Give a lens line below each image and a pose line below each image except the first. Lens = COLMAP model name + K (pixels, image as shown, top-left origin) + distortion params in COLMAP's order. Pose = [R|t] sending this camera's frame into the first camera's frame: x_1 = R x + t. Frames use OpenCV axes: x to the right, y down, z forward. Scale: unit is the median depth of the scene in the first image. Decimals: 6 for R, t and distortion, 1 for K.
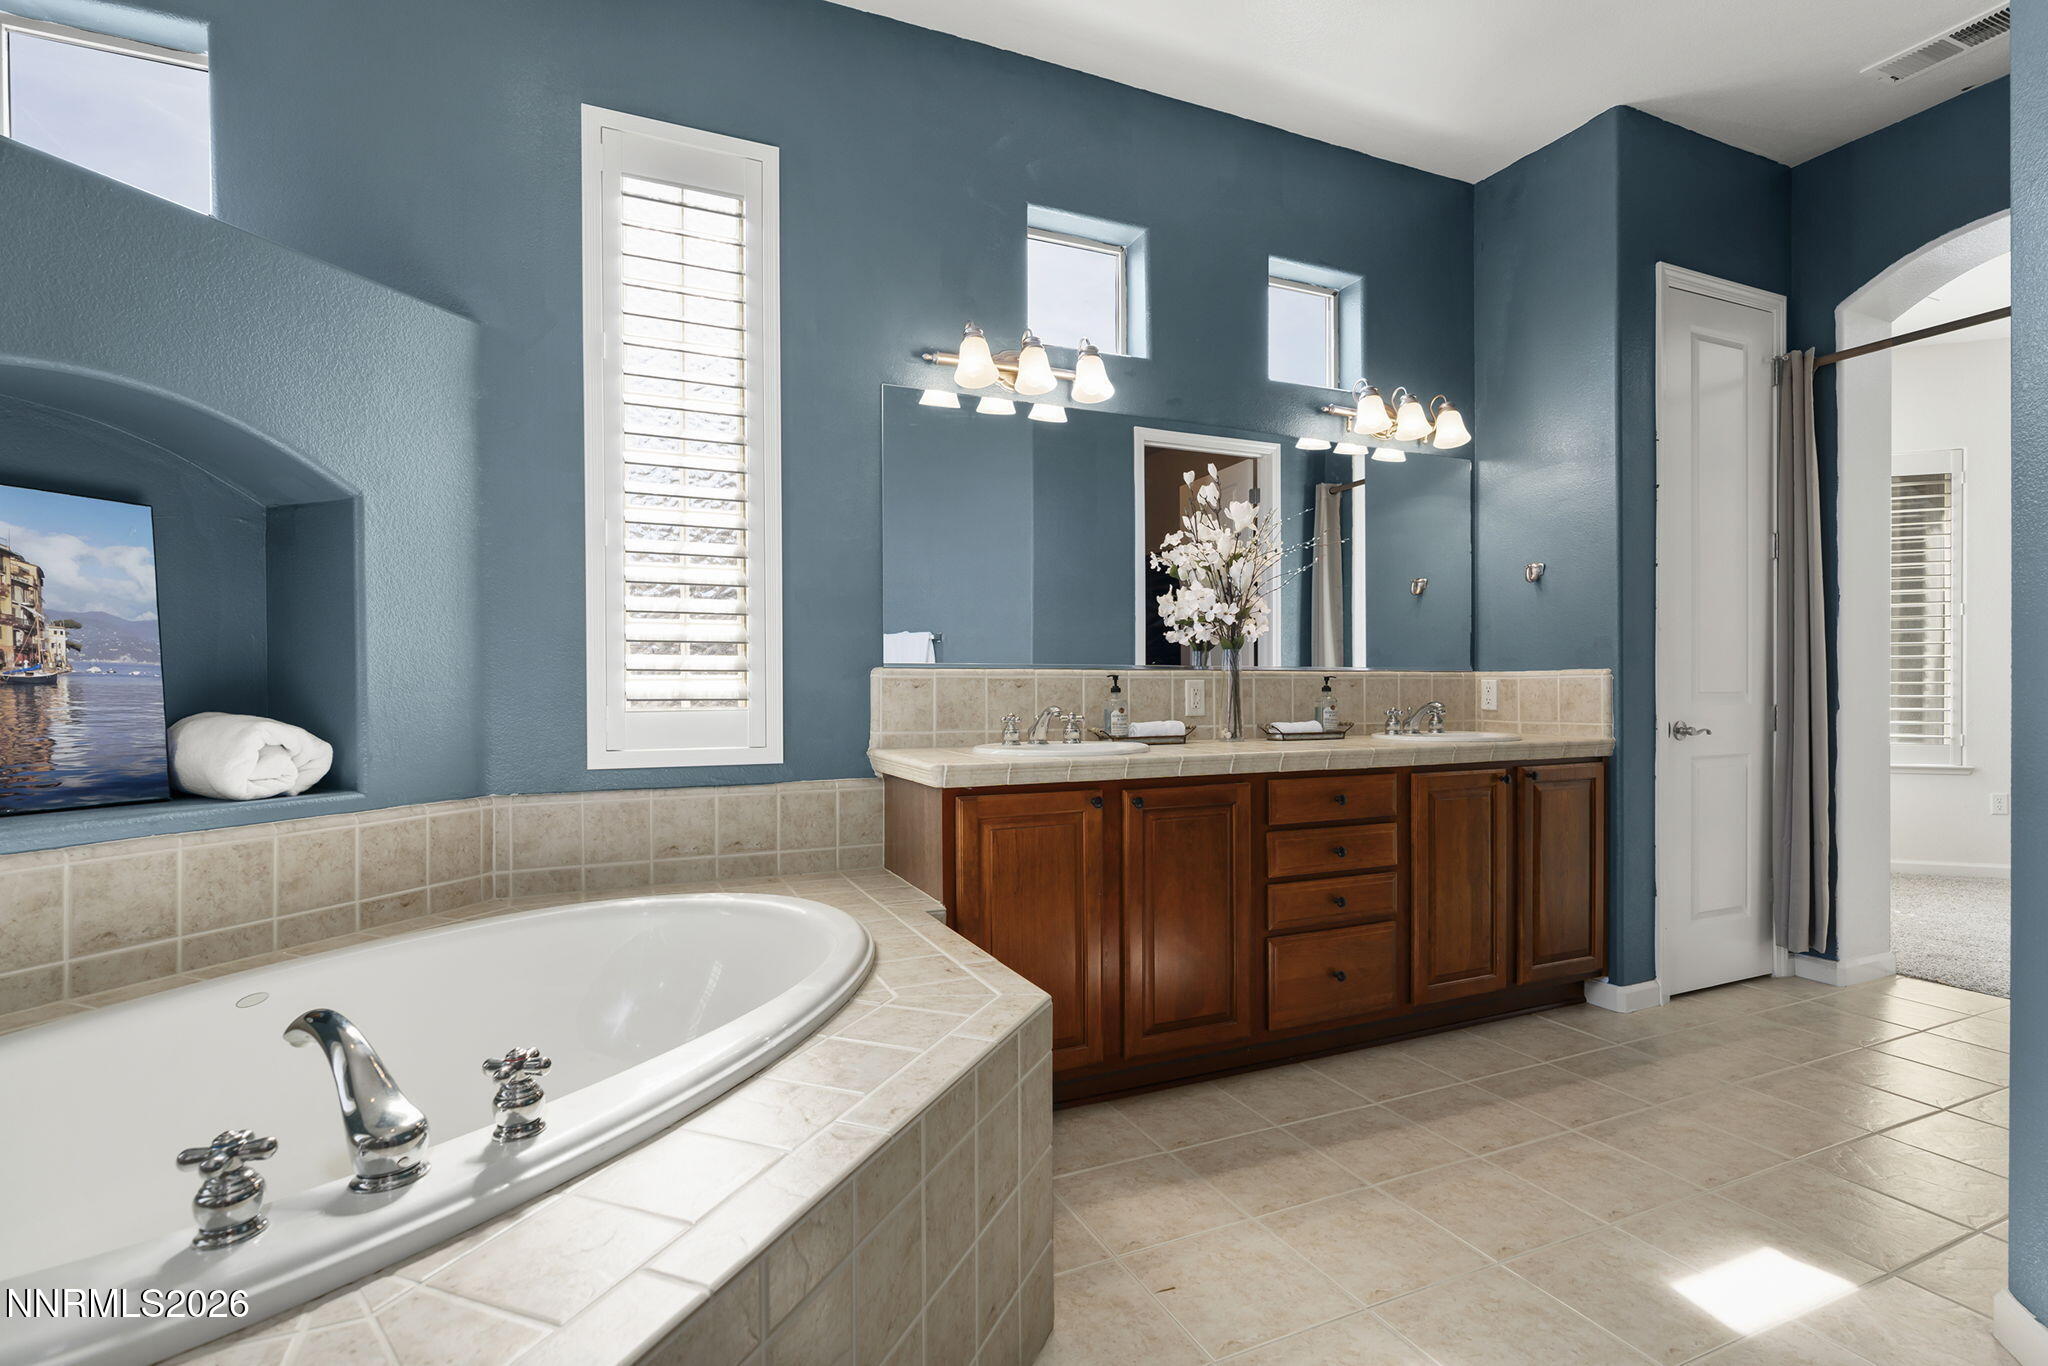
lens RADIAL K [[982.4, 0, 1024.3], [0, 982.4, 679.2], [0, 0, 1]] dist [-0.006589, -0.000636]
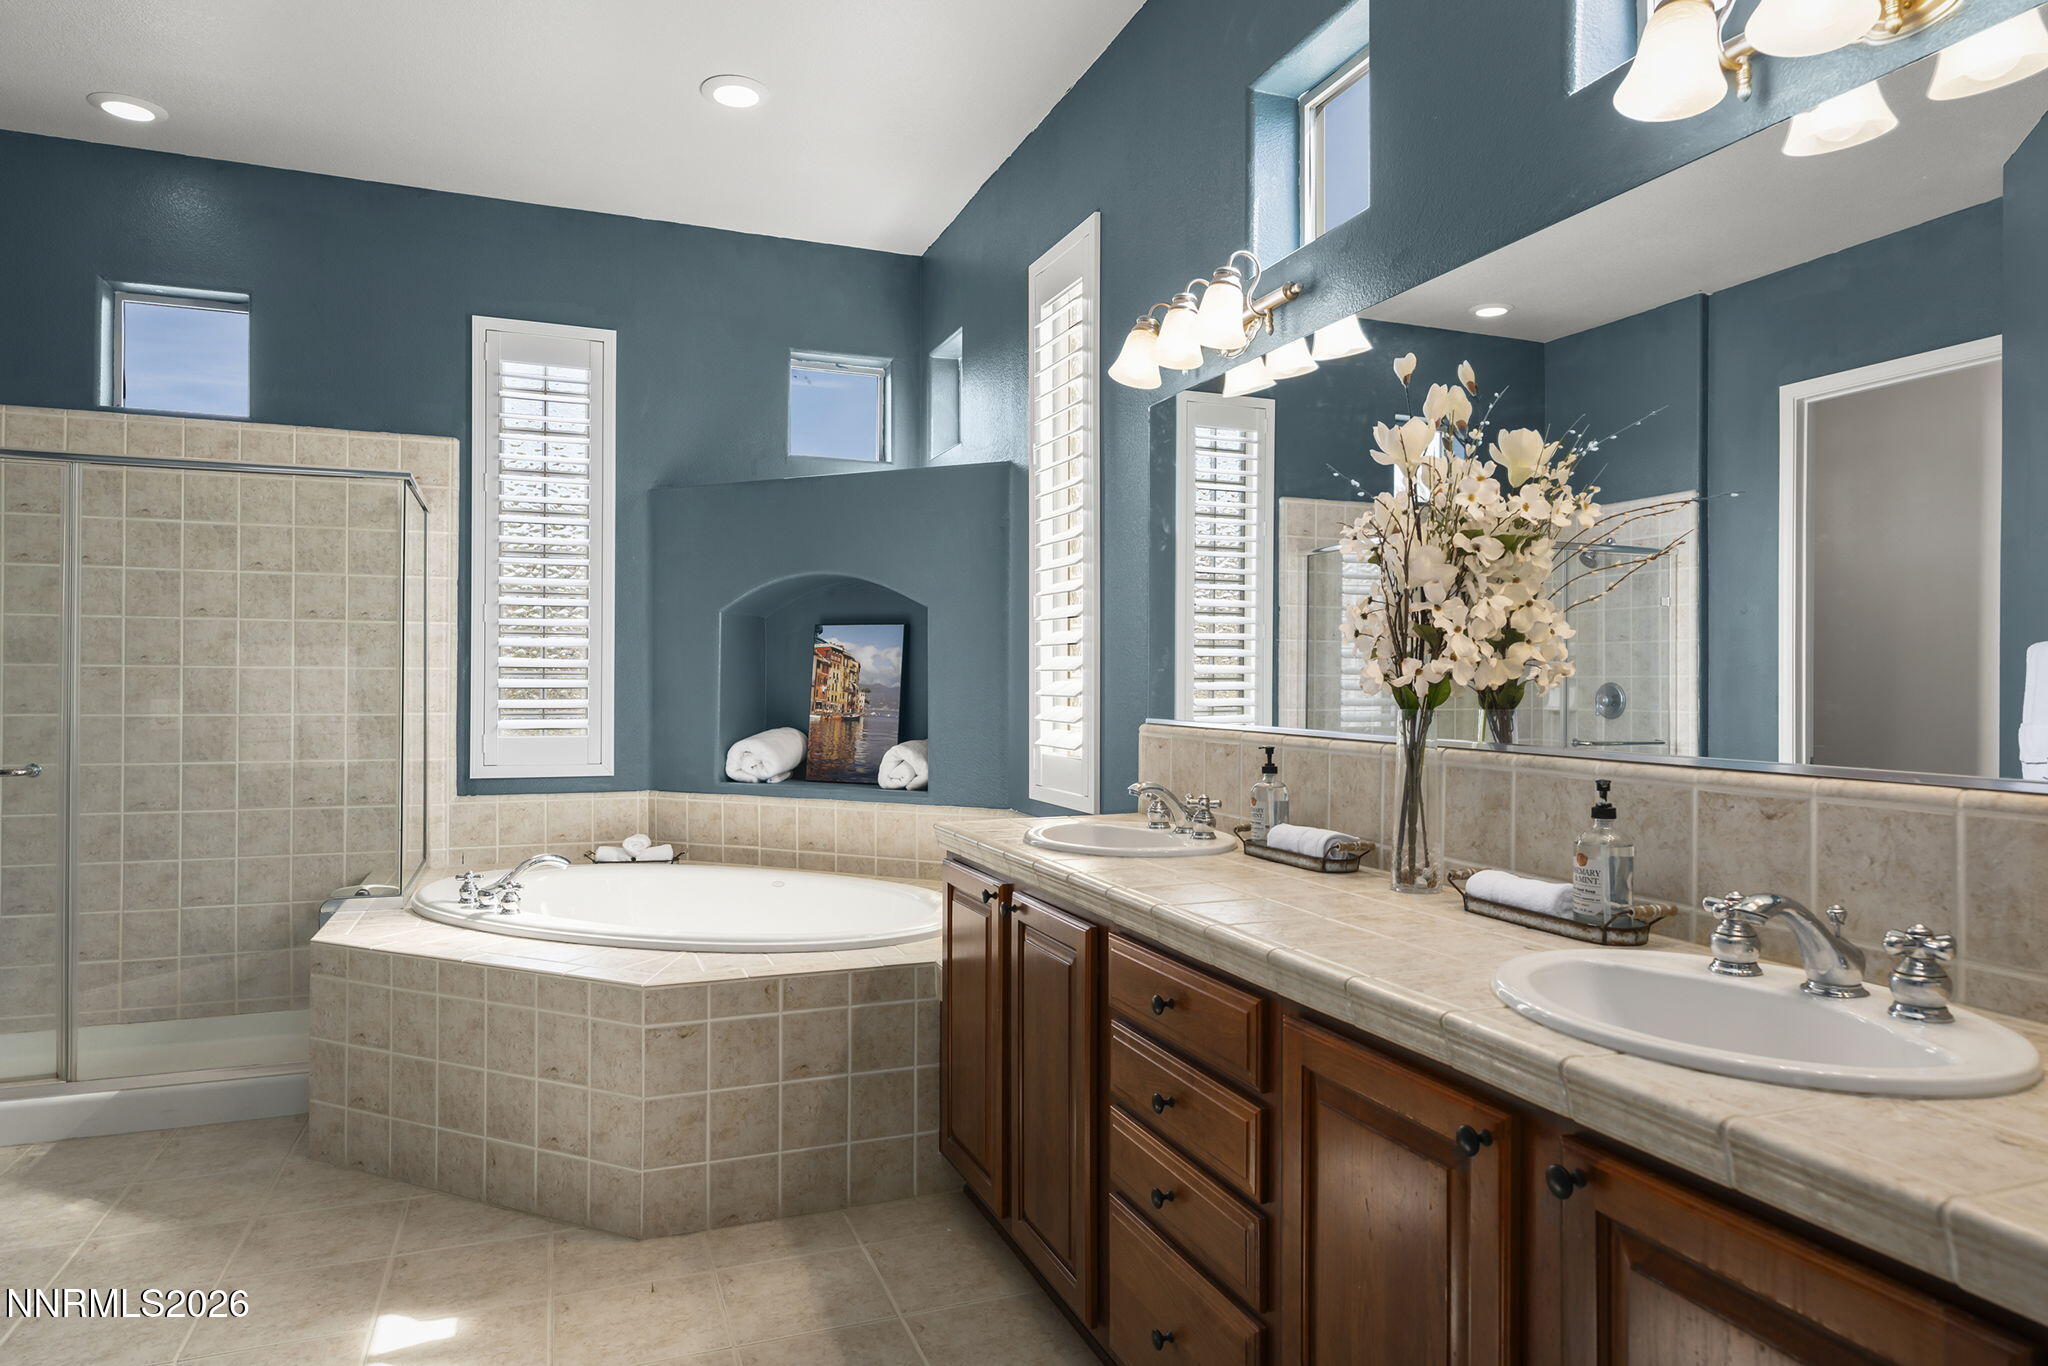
lens RADIAL K [[1219.6, 0, 1023.7], [0, 1219.6, 683.3], [0, 0, 1]] dist [0.005427, 0.000125]
pose [[-0.053304, -0.001805, -0.998577, 1.397218], [-0.009202, 0.999957, -0.001316, -0.066947], [0.998536, 0.009119, -0.053318, 1.369086]]
